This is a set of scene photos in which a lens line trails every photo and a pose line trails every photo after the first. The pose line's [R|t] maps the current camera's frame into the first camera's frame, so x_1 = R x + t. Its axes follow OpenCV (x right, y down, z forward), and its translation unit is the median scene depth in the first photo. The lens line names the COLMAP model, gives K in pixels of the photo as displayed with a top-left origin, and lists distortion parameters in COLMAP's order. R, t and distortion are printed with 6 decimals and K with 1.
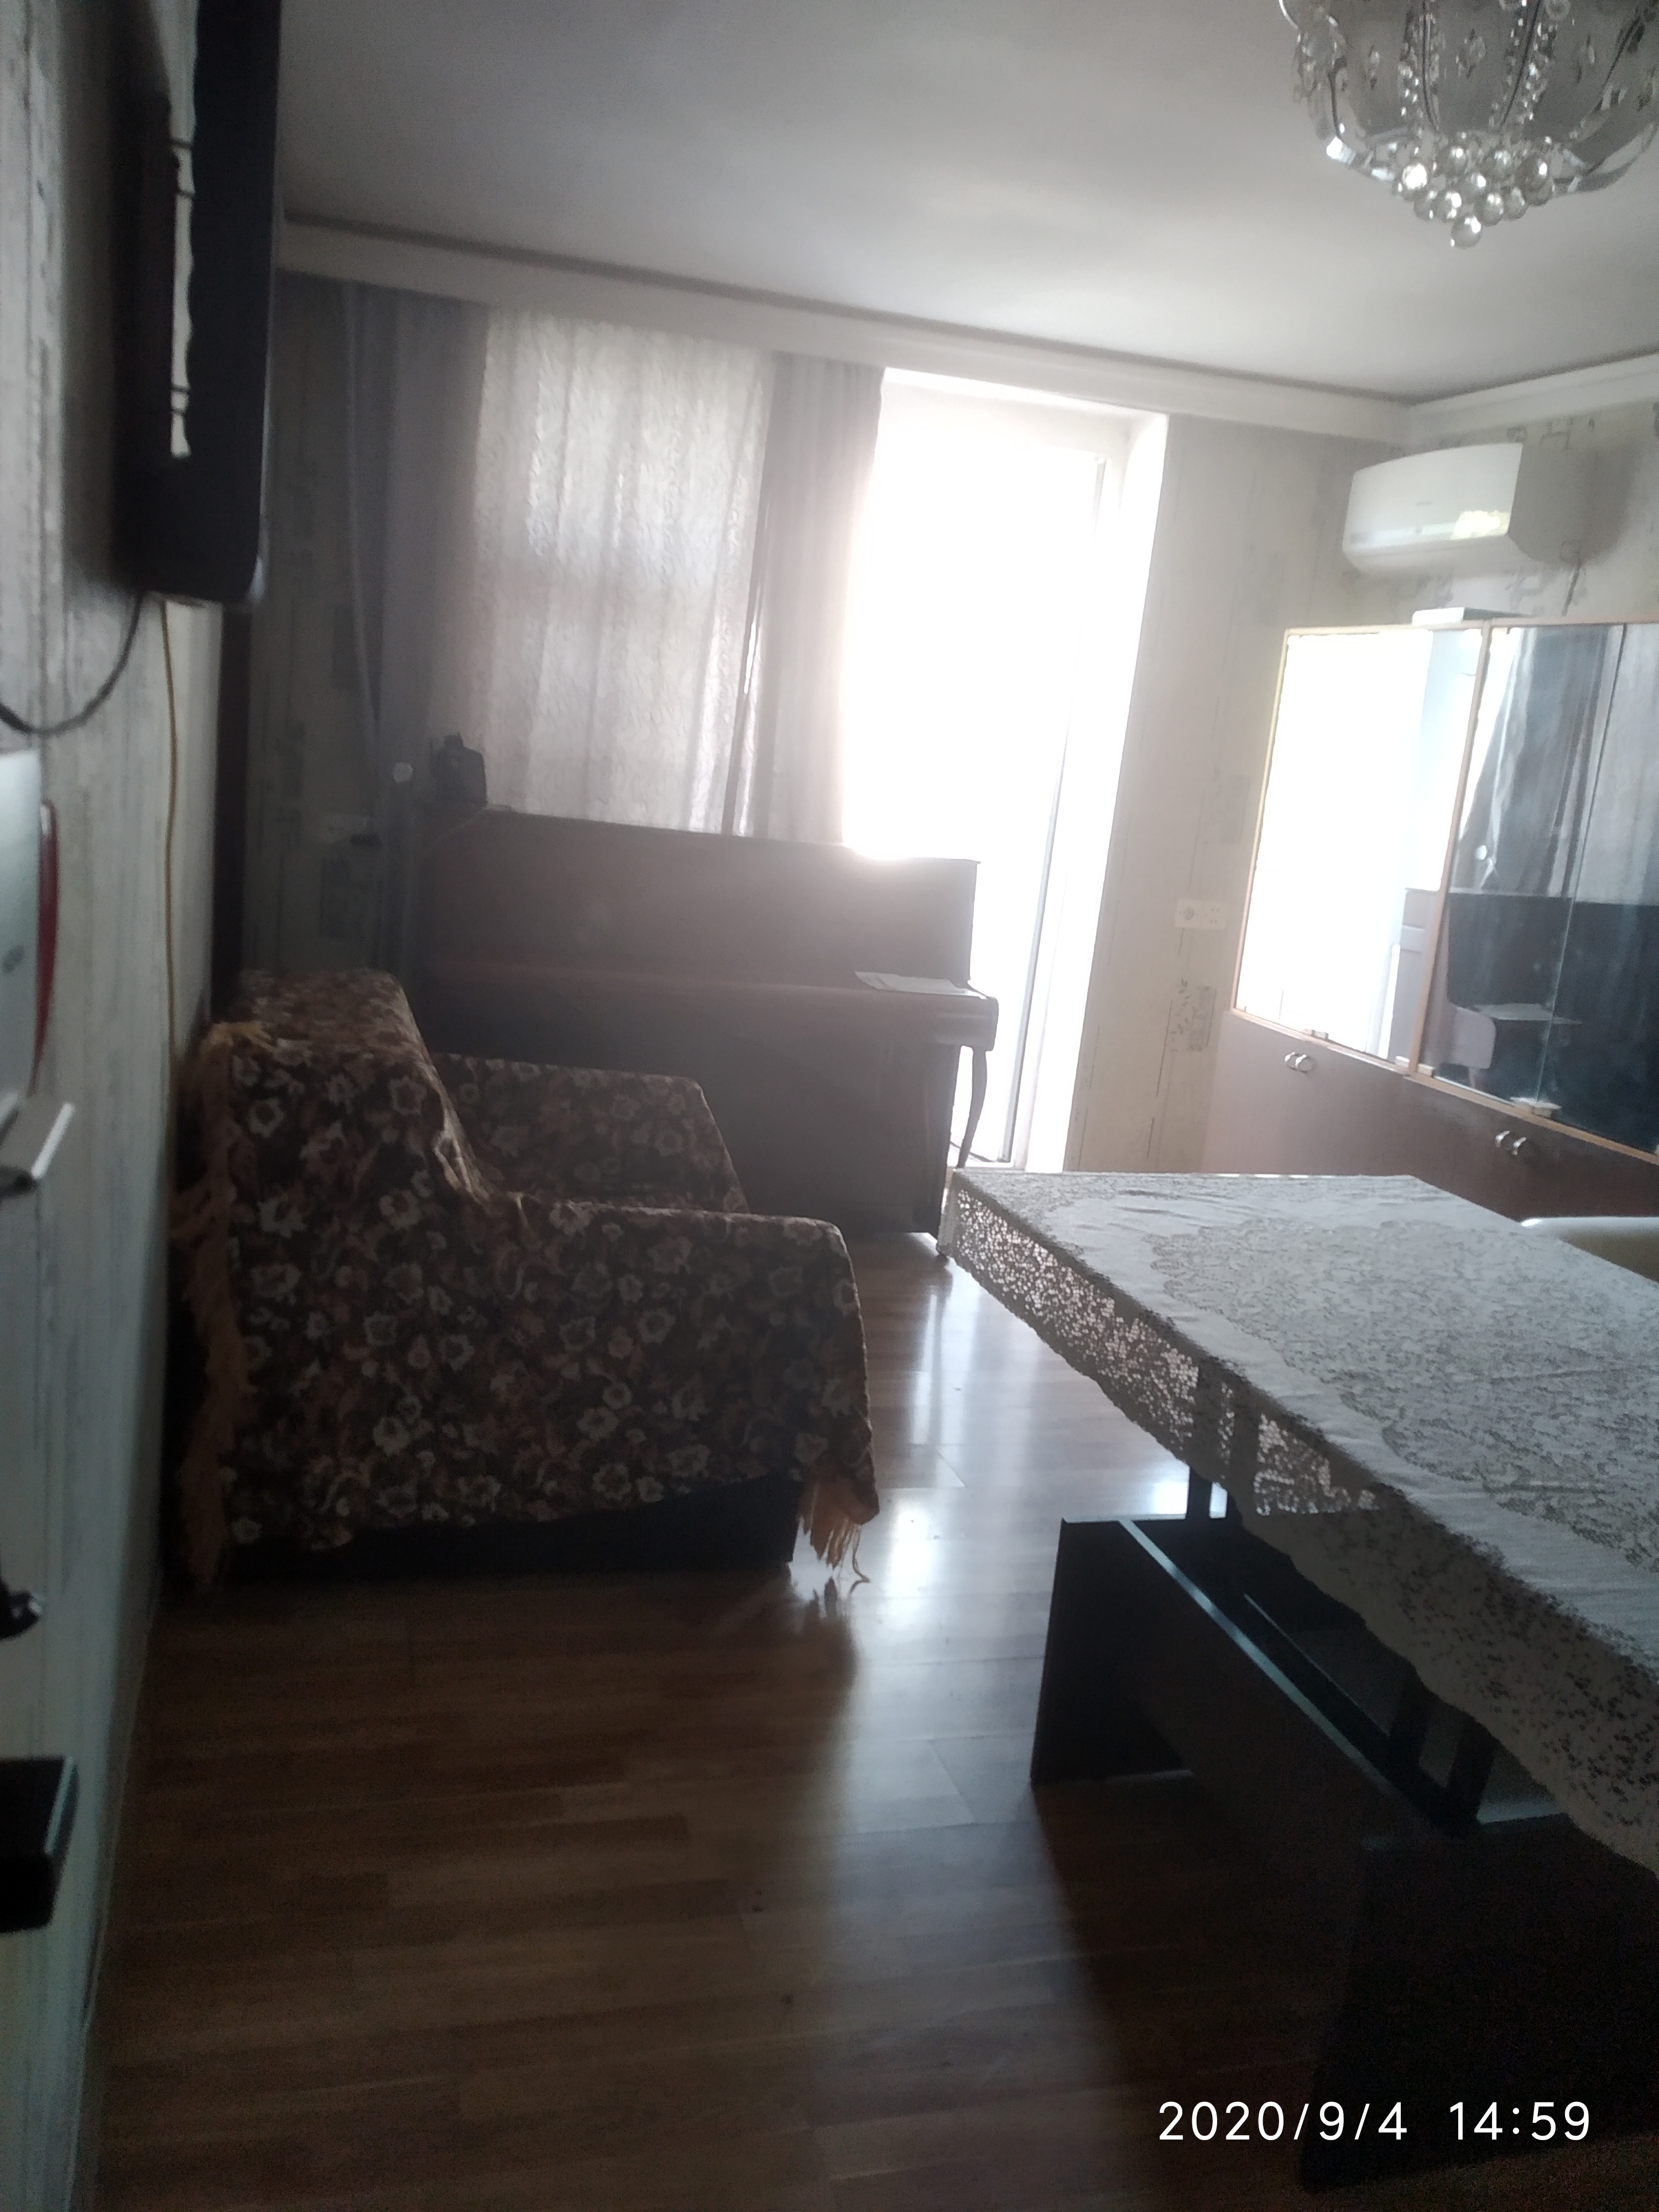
lens RADIAL K [[1718.5, 0, 829.5], [0, 1718.5, 1106.0], [0, 0, 1]] dist [0.094079, -0.185444]
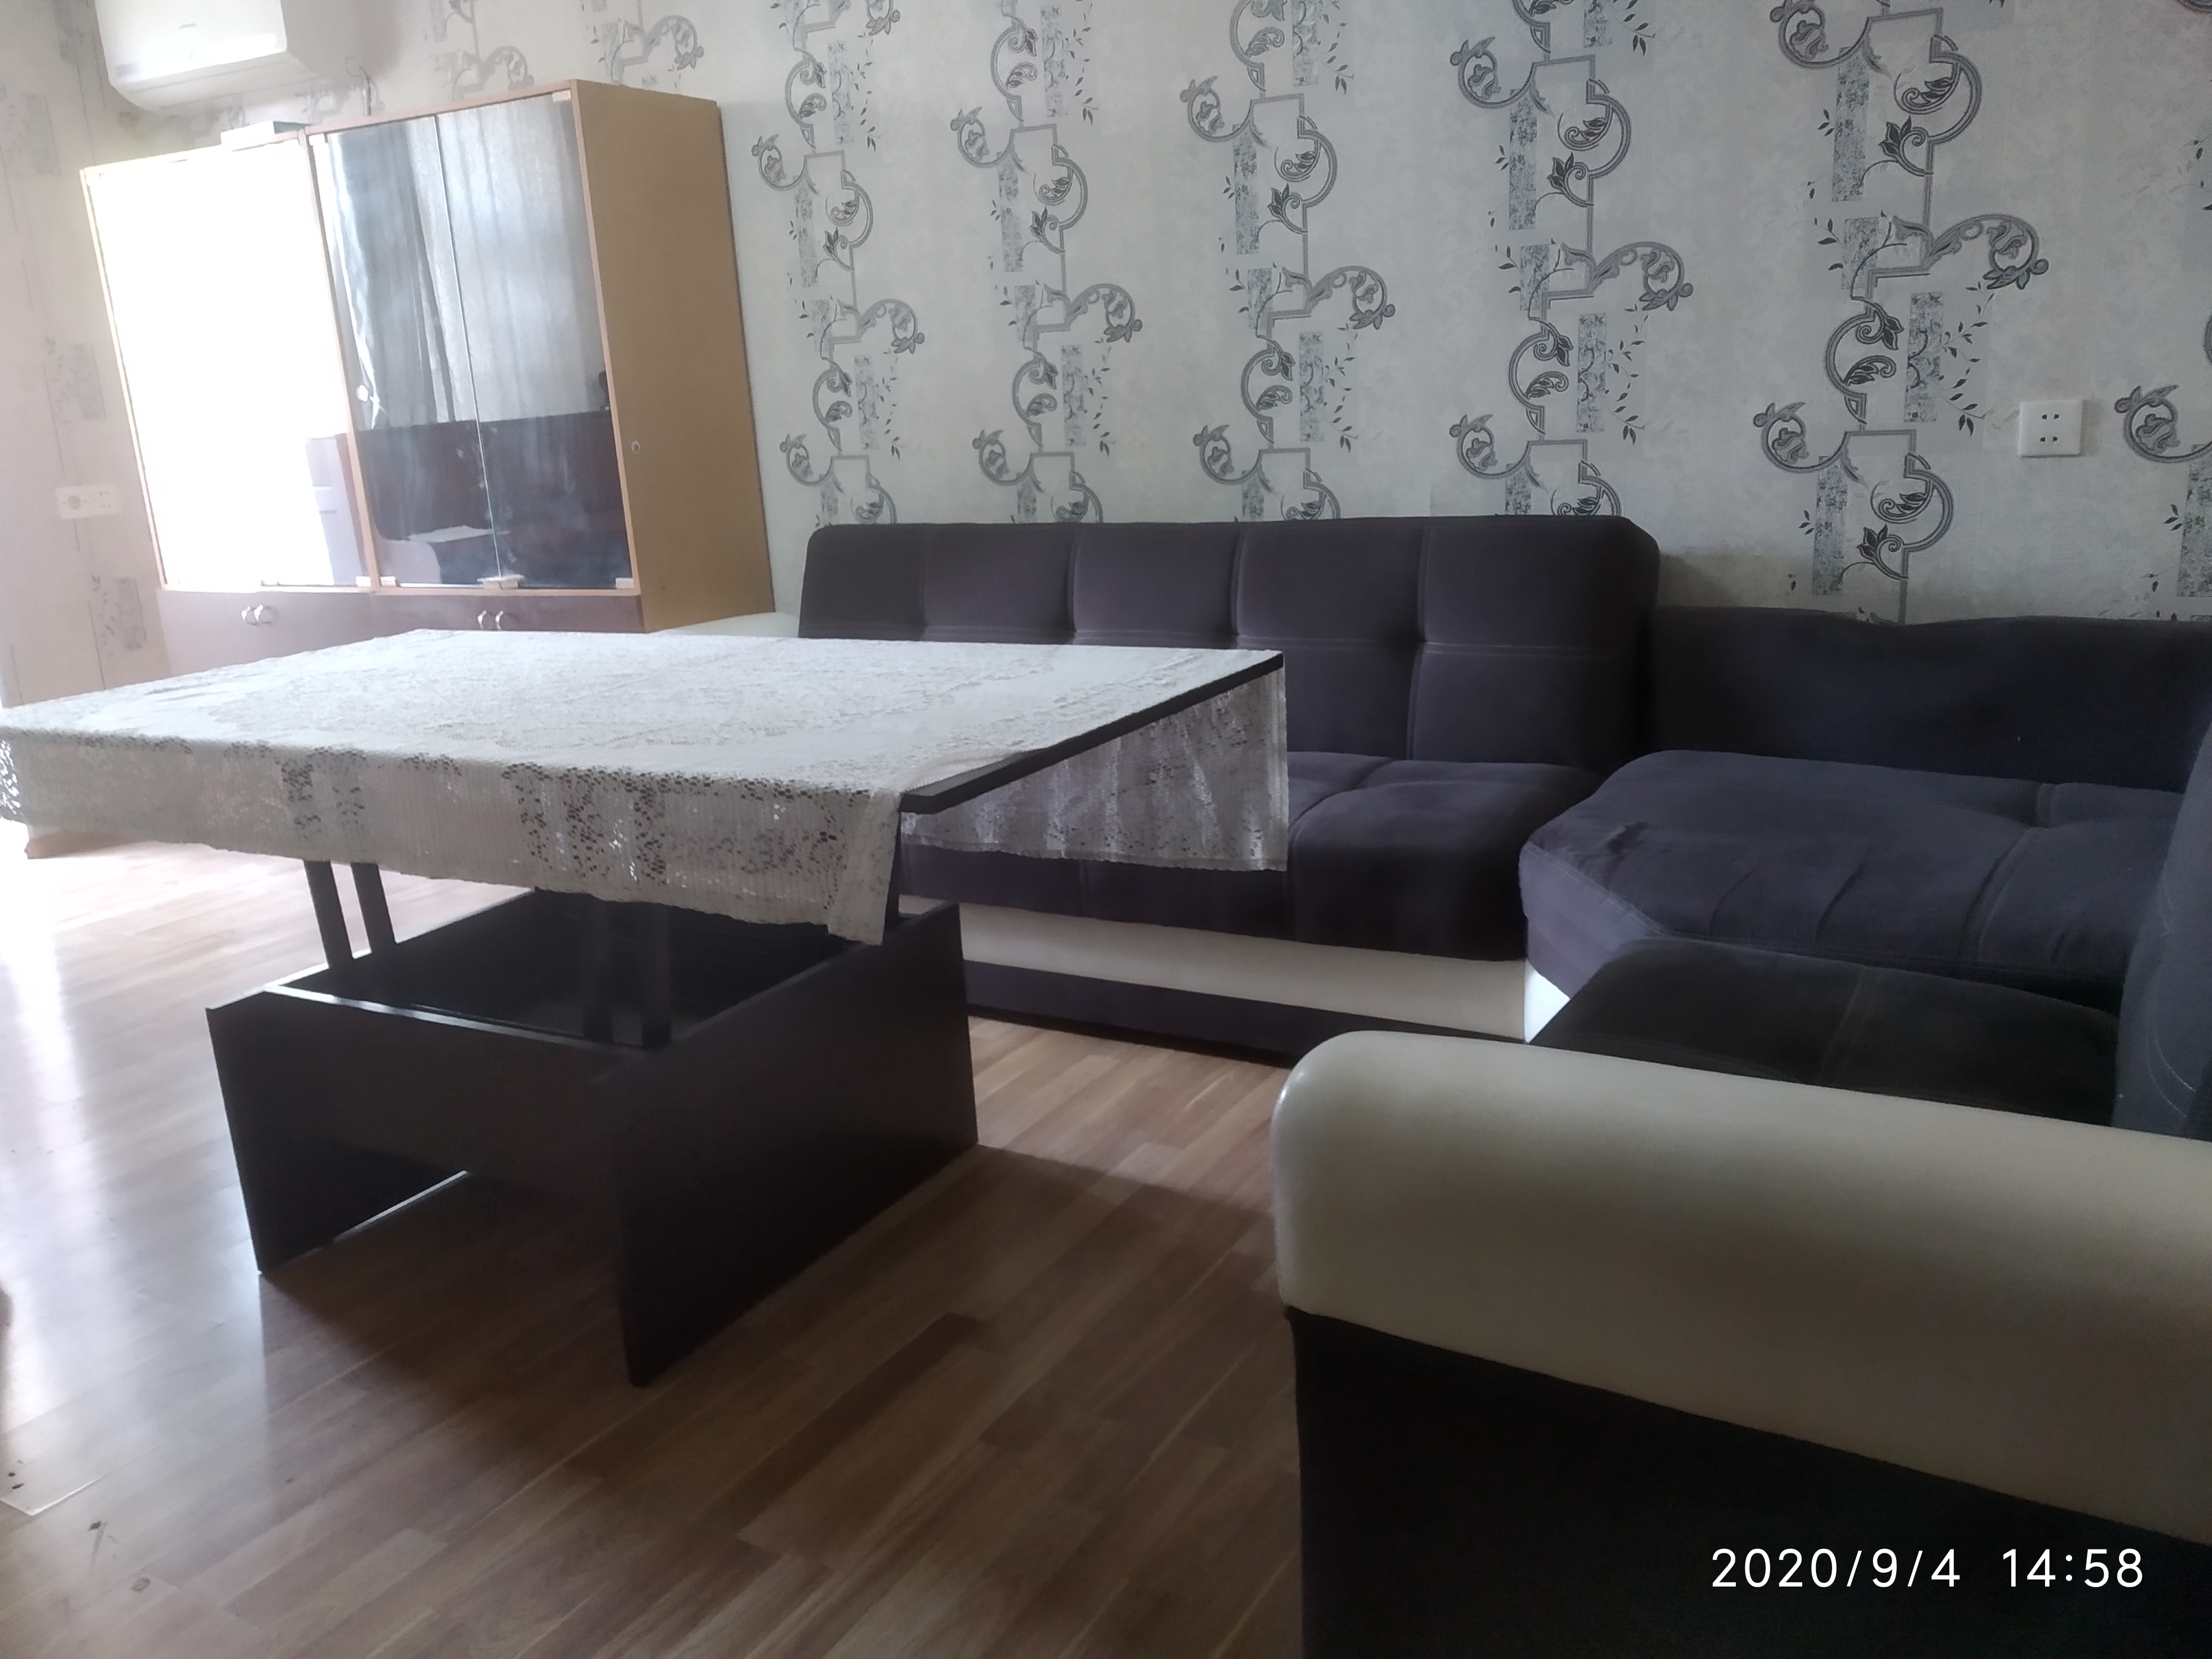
lens RADIAL K [[1773.5, 0, 1092.0], [0, 1773.5, 839.9], [0, 0, 1]] dist [0.025342, -0.051216]
pose [[0.716247, -0.304832, 0.627748, -0.096054], [0.269950, 0.950548, 0.153576, 0.115511], [-0.643520, 0.059462, 0.763116, -0.078993]]
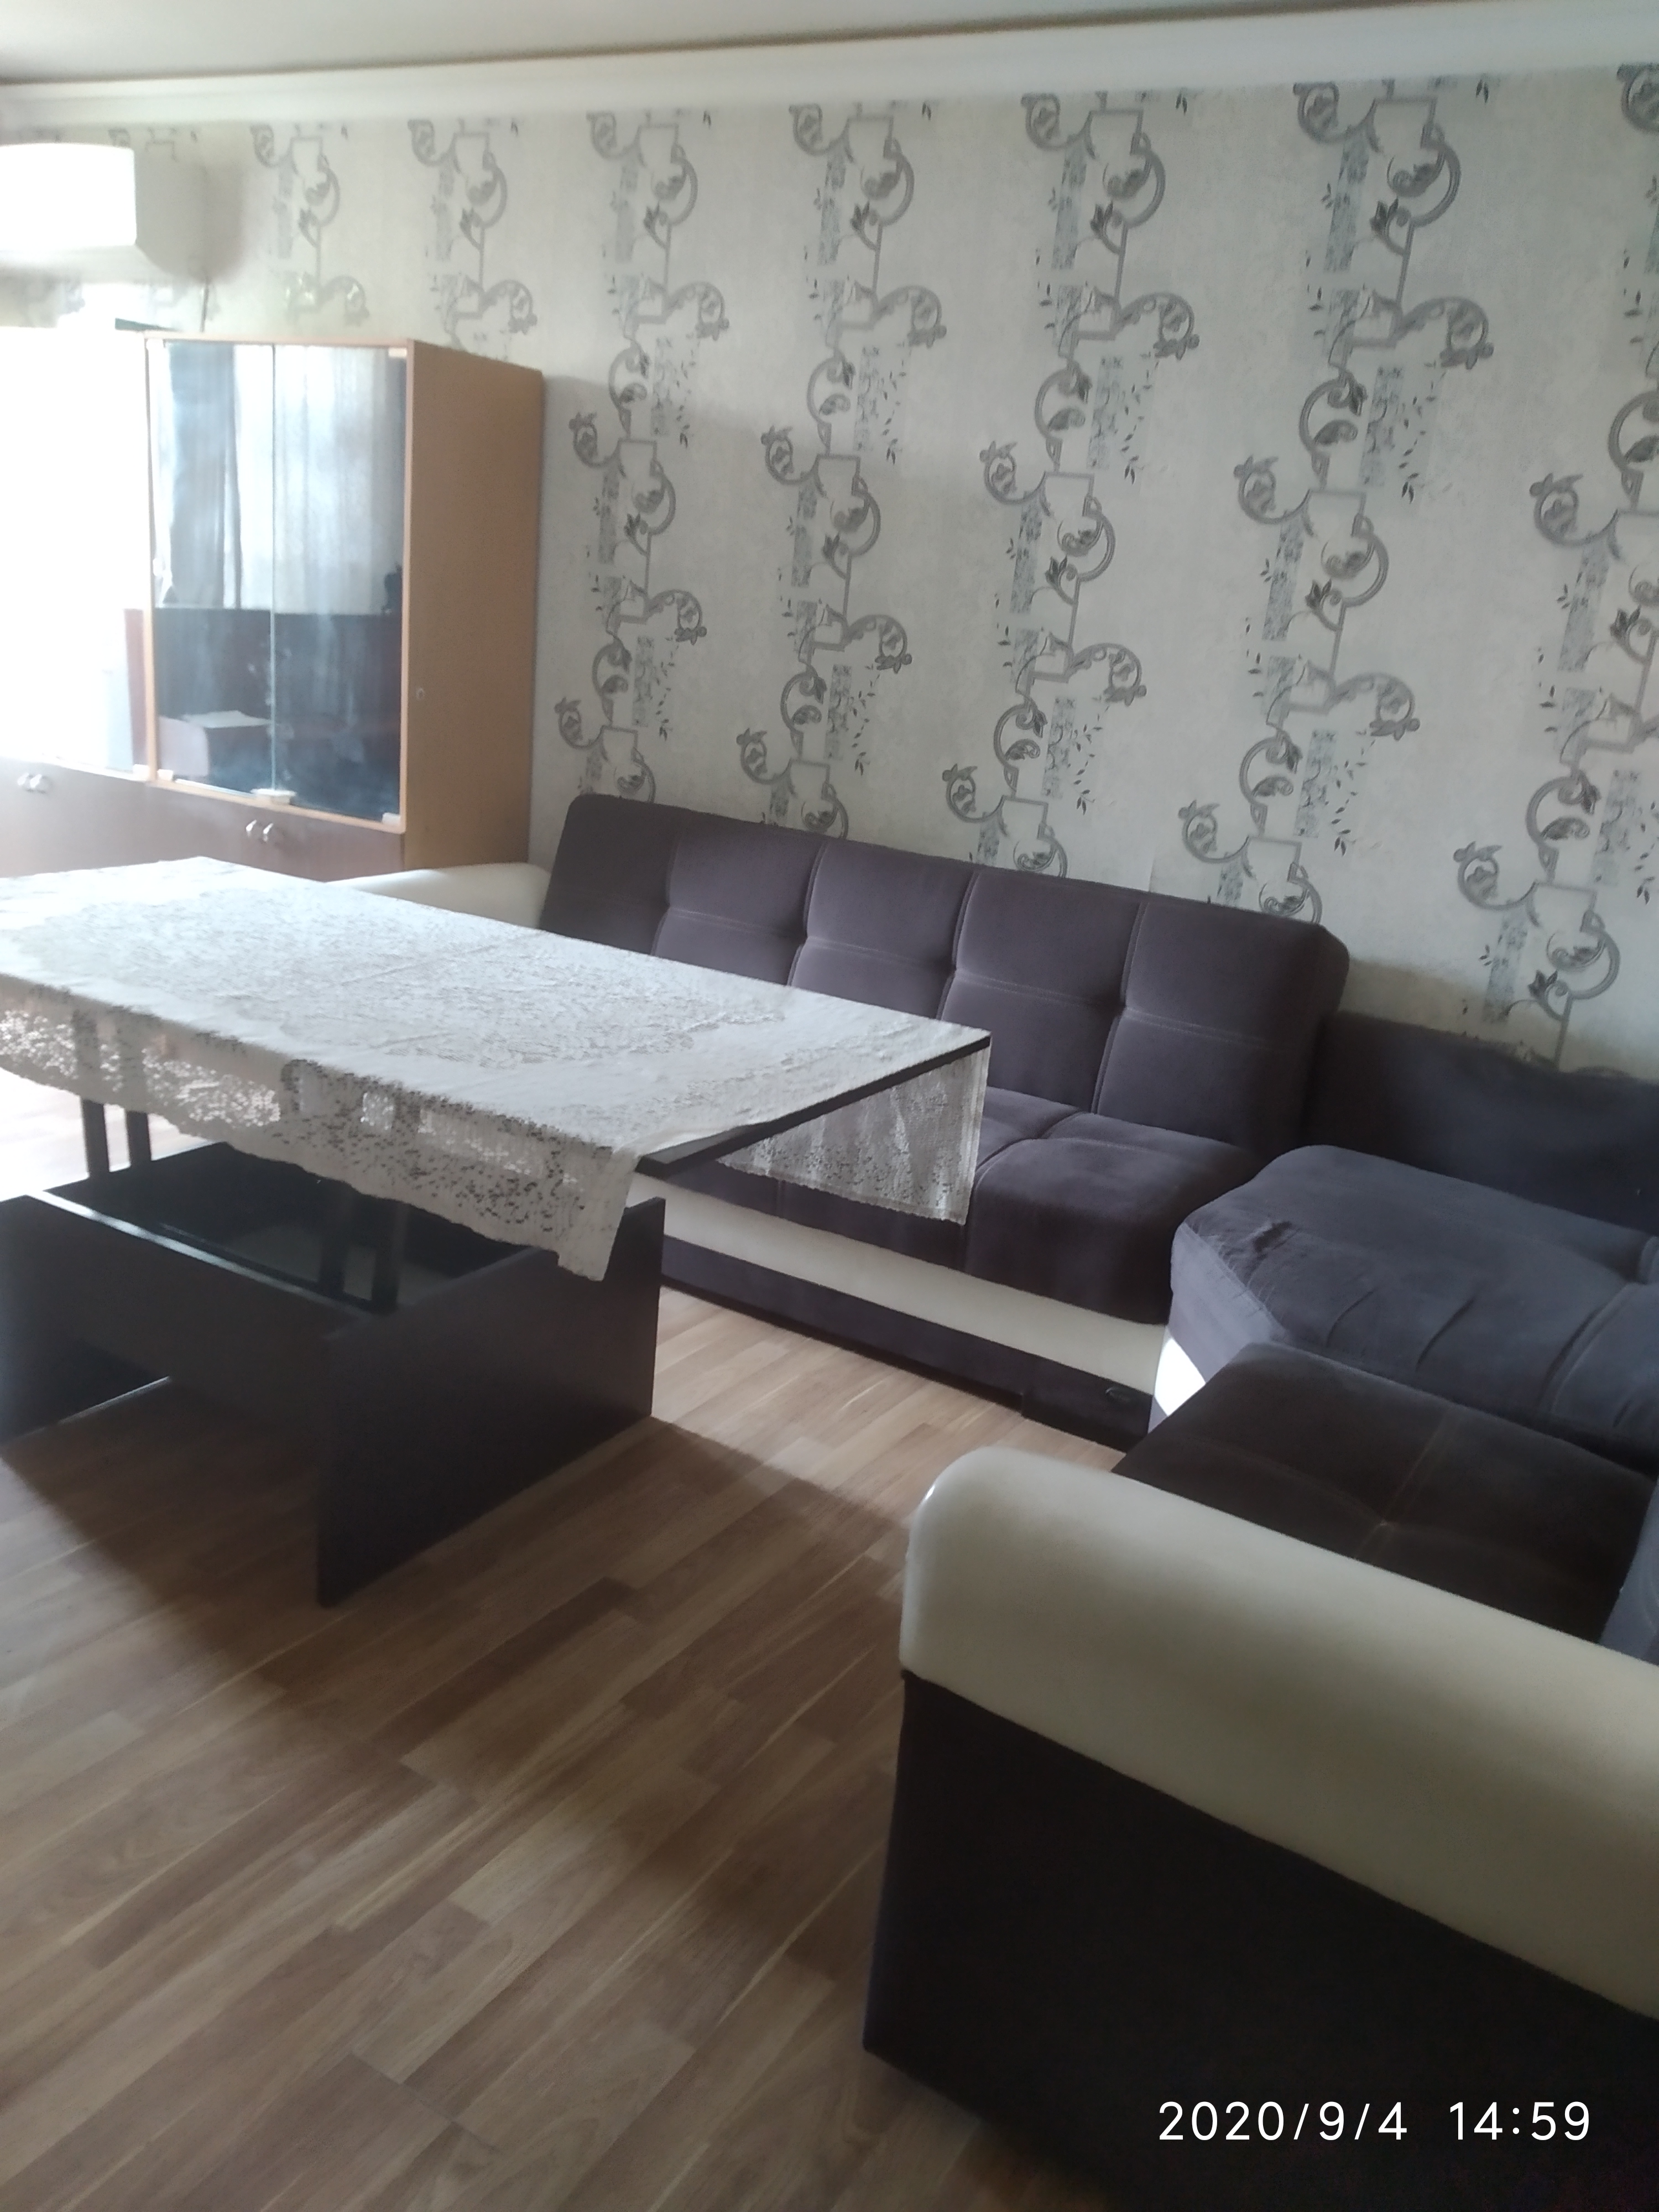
lens RADIAL K [[1742.8, 0, 820.0], [0, 1742.8, 1123.8], [0, 0, 1]] dist [0.034785, -0.050008]
pose [[0.741930, -0.221949, 0.632675, -0.134669], [0.121255, 0.972477, 0.198961, 0.034057], [-0.659421, -0.070900, 0.748423, -0.132576]]
